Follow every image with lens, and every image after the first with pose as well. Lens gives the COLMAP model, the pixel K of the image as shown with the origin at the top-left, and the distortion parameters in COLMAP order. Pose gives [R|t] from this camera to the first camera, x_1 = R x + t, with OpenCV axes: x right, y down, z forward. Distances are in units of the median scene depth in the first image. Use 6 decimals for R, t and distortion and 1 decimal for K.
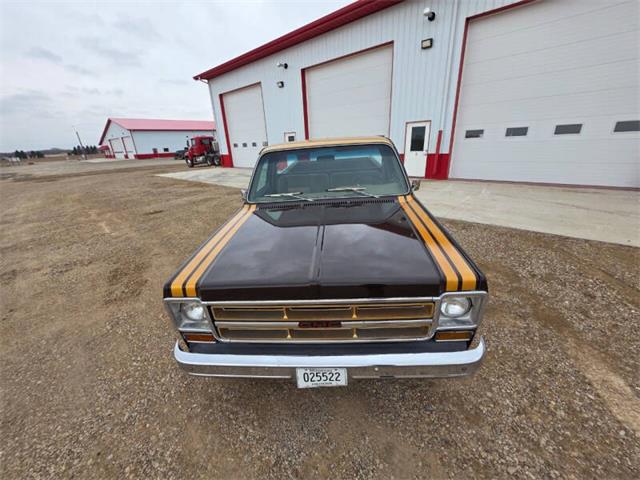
lens RADIAL K [[256.5, 0, 321.7], [0, 256.5, 238.9], [0, 0, 1]] dist [0.001078, 0.000642]
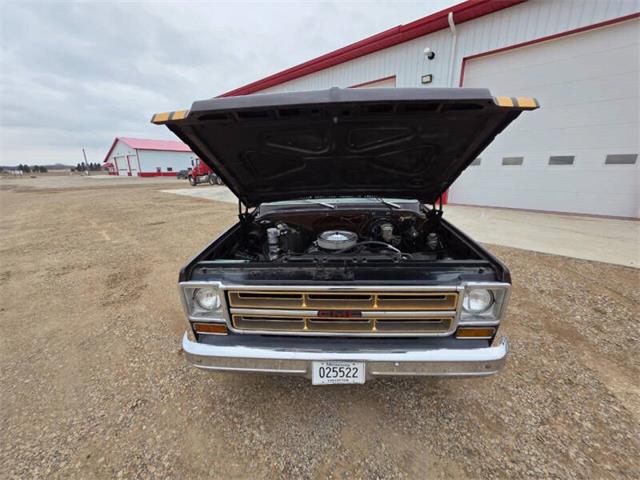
lens RADIAL K [[256.5, 0, 321.7], [0, 256.5, 238.9], [0, 0, 1]] dist [0.001078, 0.000642]
pose [[0.999162, 0.039205, 0.011741, -0.080008], [-0.037906, 0.994695, -0.095626, 0.120878], [-0.015428, 0.095101, 0.995348, 0.006889]]
